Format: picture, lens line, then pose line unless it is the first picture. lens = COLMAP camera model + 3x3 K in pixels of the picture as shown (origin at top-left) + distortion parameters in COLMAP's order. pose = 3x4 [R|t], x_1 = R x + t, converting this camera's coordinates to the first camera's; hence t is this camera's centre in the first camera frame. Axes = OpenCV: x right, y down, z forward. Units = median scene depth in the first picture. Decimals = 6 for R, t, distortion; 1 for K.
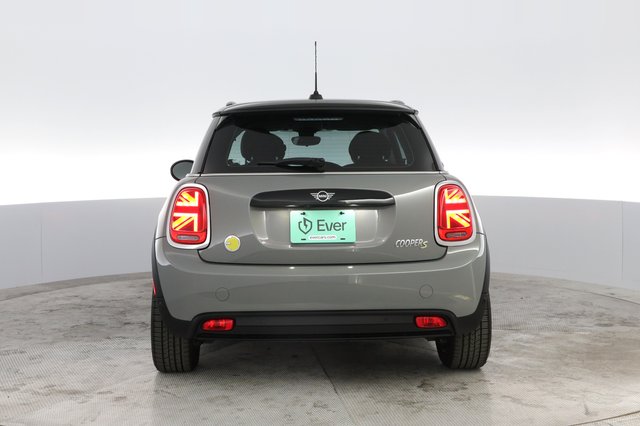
lens RADIAL K [[639.2, 0, 324.2], [0, 639.2, 212.0], [0, 0, 1]] dist [-0.222118, -0.063569]
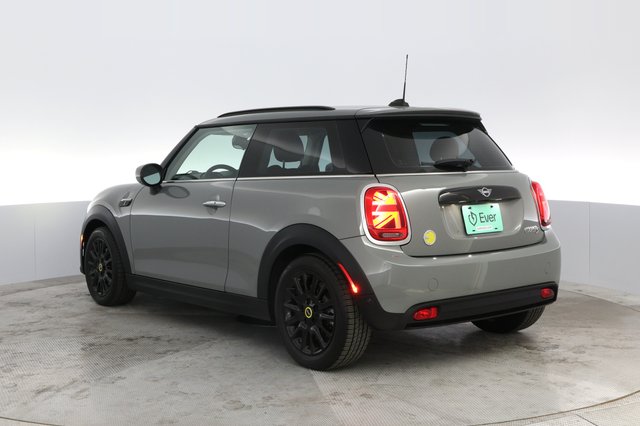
lens RADIAL K [[639.2, 0, 314.7], [0, 639.2, 208.8], [0, 0, 1]] dist [-0.222118, -0.063569]
pose [[0.925292, -0.041234, 0.377007, -0.715217], [0.048367, 0.998785, -0.009469, 0.001137], [-0.376158, 0.026997, 0.926162, 0.066108]]
